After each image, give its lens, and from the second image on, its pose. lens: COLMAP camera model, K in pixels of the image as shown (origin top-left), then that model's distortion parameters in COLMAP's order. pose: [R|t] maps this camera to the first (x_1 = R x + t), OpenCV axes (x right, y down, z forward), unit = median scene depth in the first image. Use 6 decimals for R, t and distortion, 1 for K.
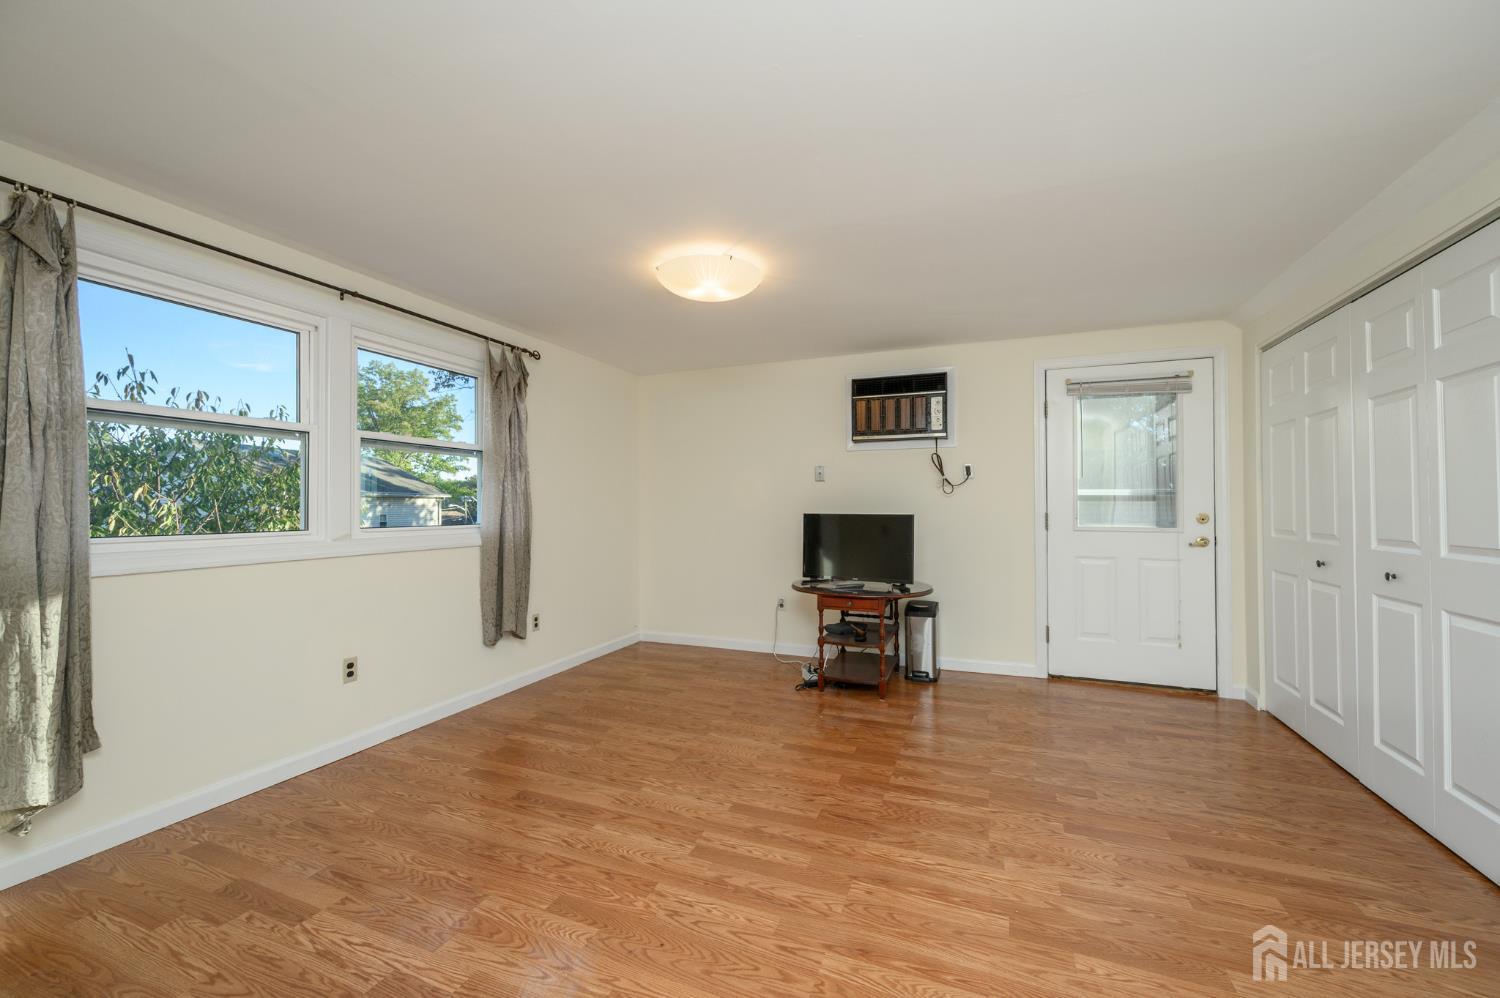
lens RADIAL K [[589.0, 0, 751.1], [0, 589.0, 498.1], [0, 0, 1]] dist [0.002523, -0.000723]
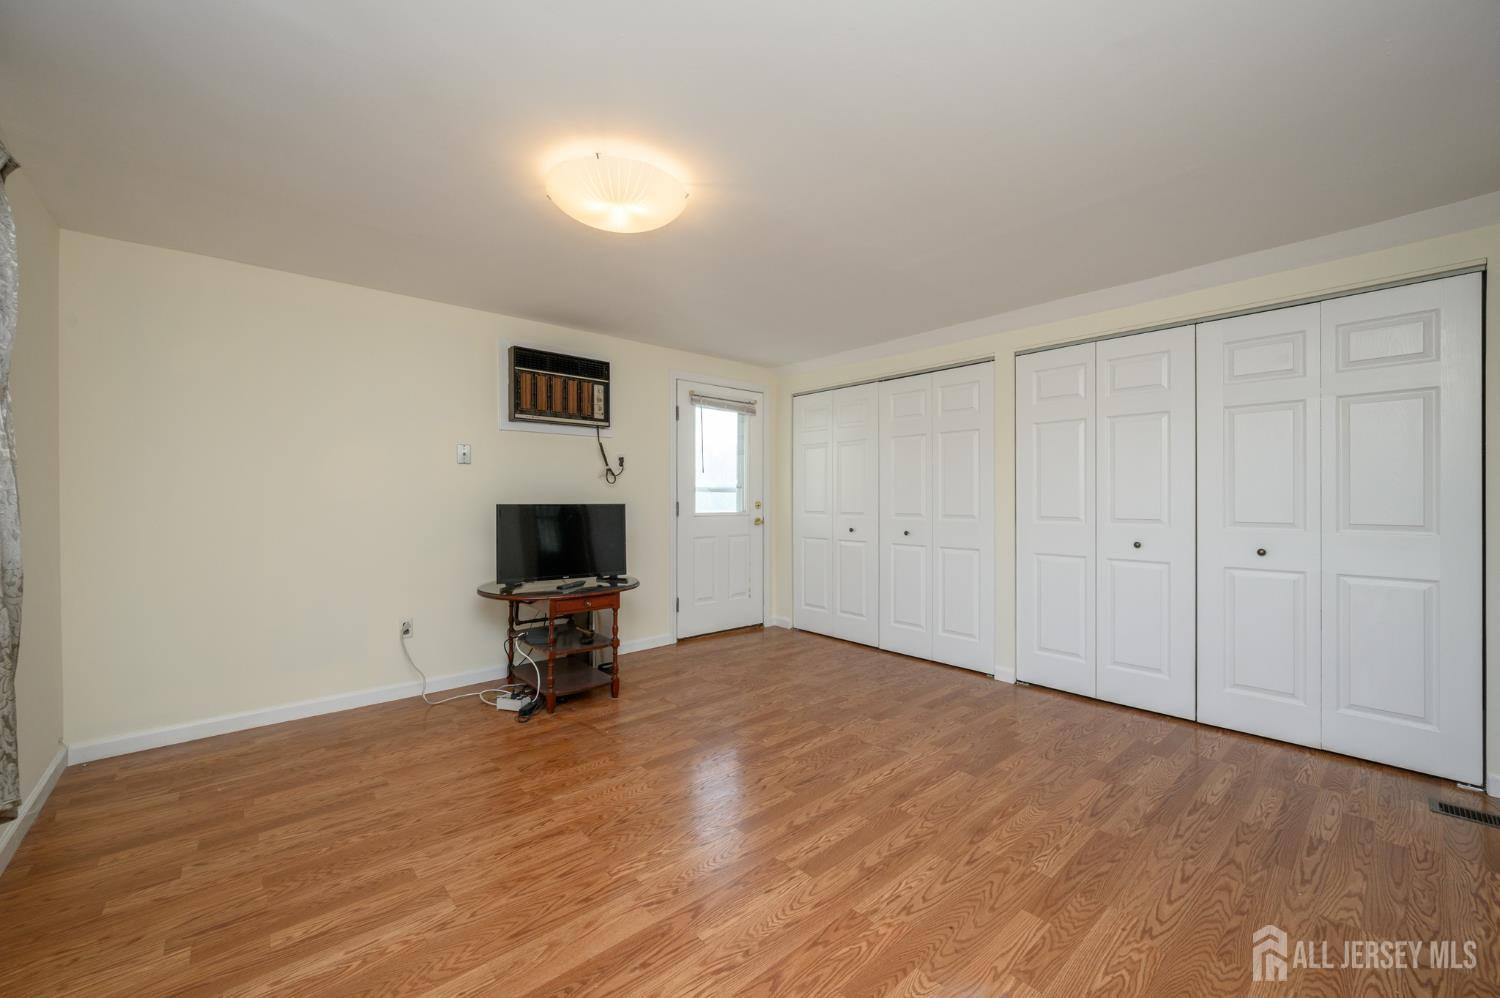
lens RADIAL K [[589.0, 0, 751.4], [0, 589.0, 498.6], [0, 0, 1]] dist [0.002523, -0.000723]
pose [[0.452123, 0.000322, 0.891955, -0.624691], [-0.012079, 0.999910, 0.005762, 0.013632], [-0.891874, -0.013379, 0.452087, 0.447550]]
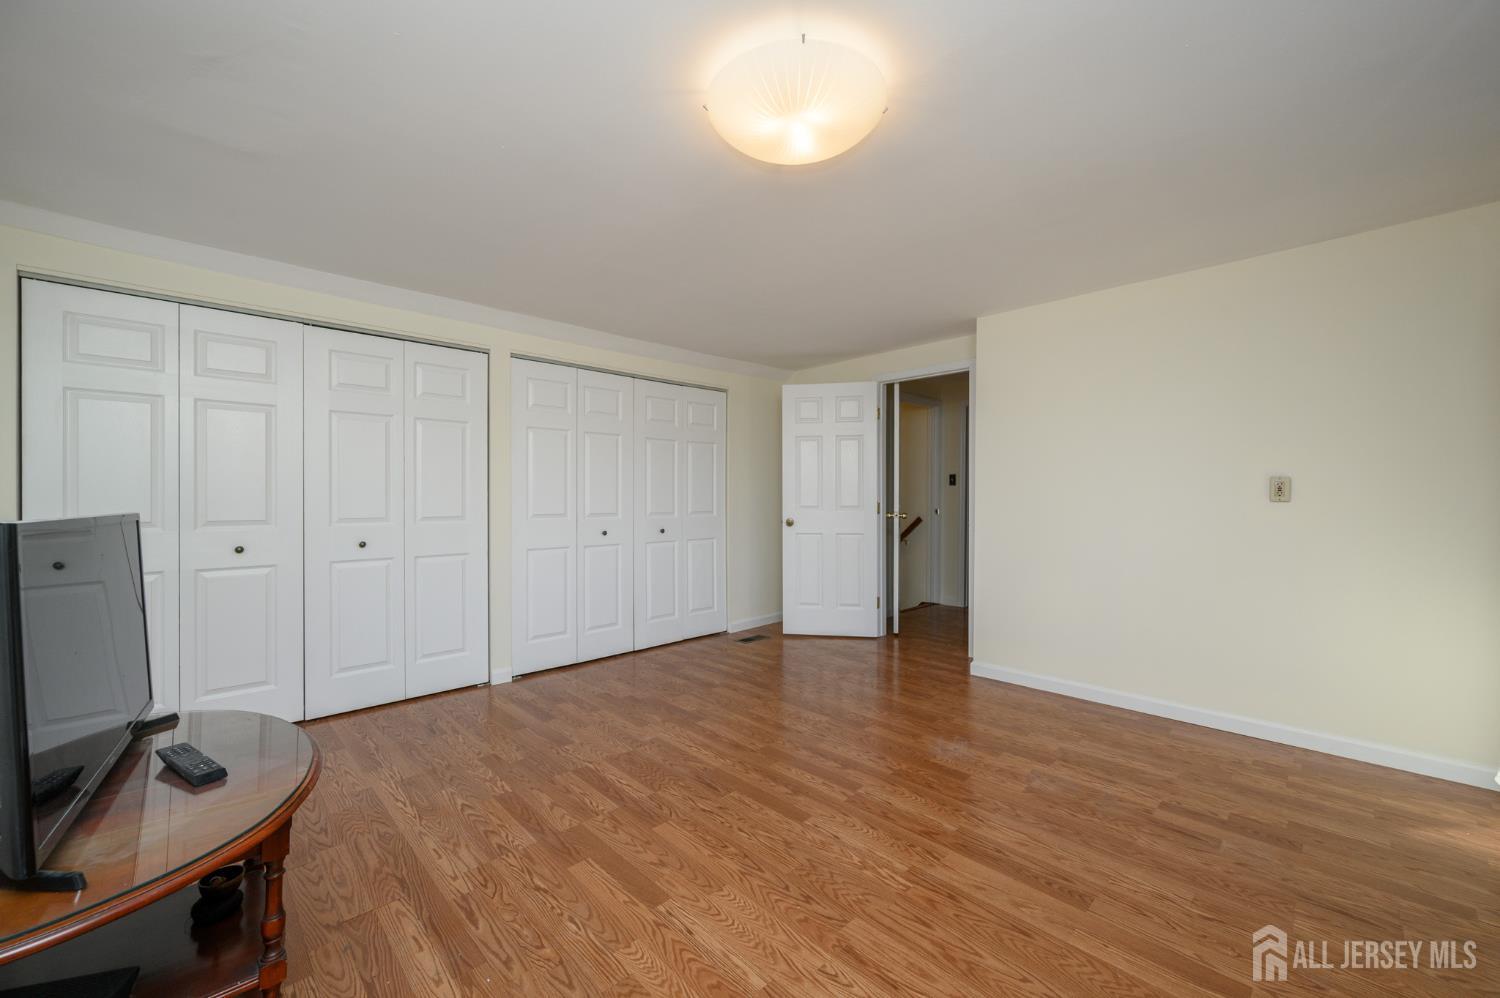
lens RADIAL K [[589.0, 0, 741.8], [0, 589.0, 509.1], [0, 0, 1]] dist [0.002523, -0.000723]
pose [[-0.907231, -0.007659, 0.420563, -0.248893], [-0.004612, 0.999955, 0.008262, 0.023154], [-0.420608, 0.005556, -0.907225, 1.430934]]
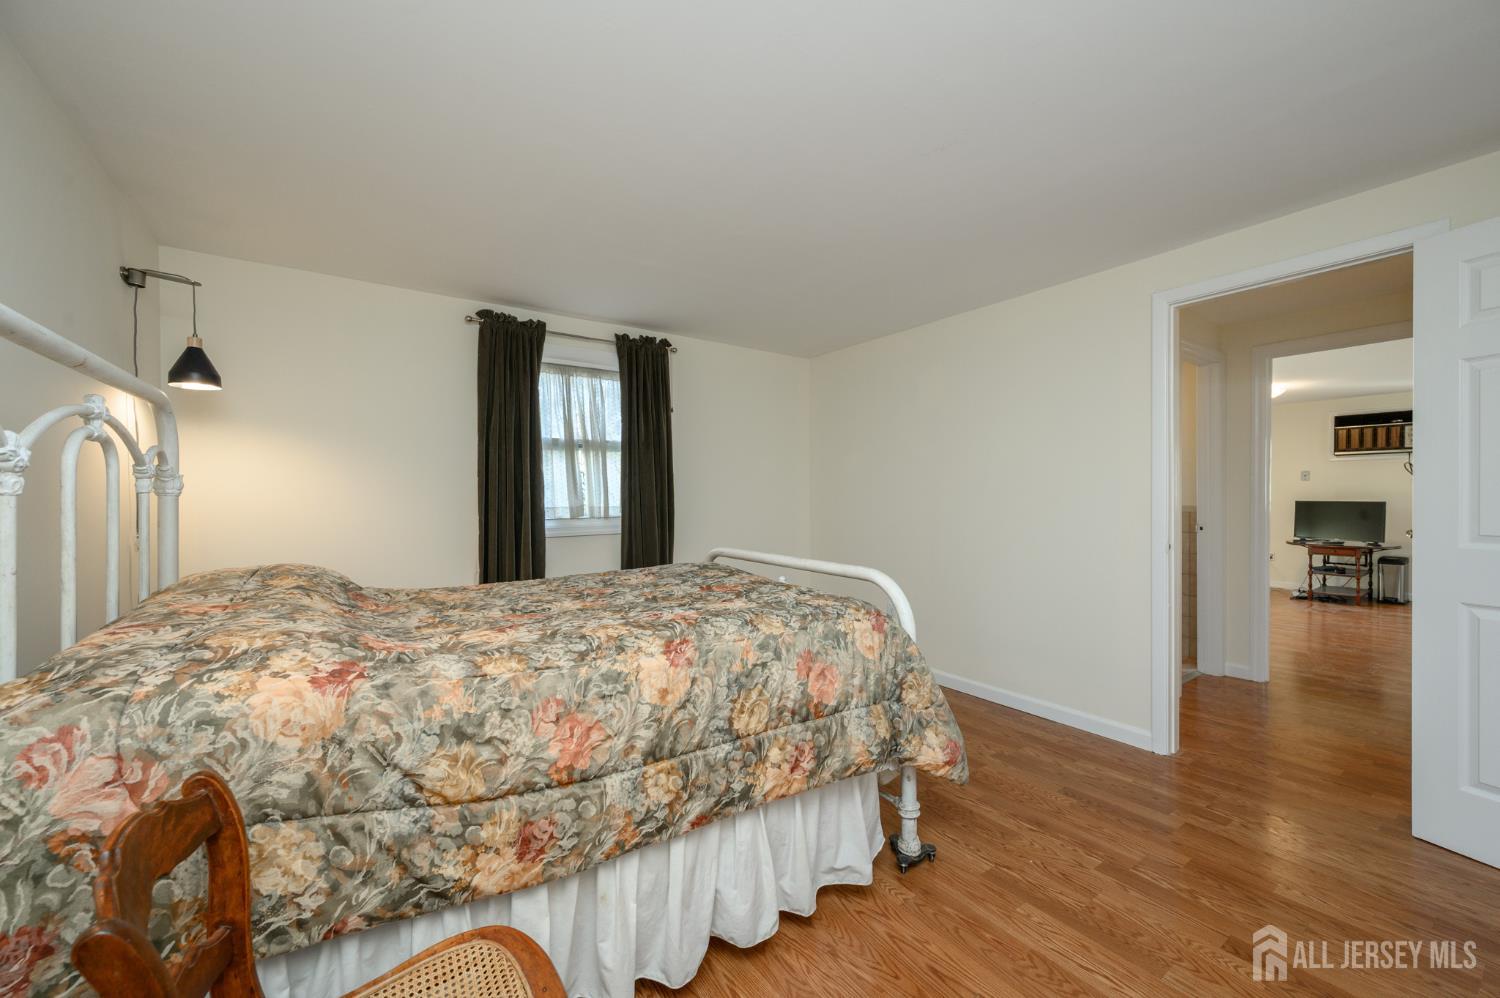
lens RADIAL K [[589.0, 0, 751.8], [0, 589.0, 502.8], [0, 0, 1]] dist [0.002523, -0.000723]
pose [[0.842063, 0.007539, -0.539327, -0.420077], [0.007641, 0.999635, 0.025904, -0.031628], [0.539325, -0.025934, 0.841698, -1.716313]]
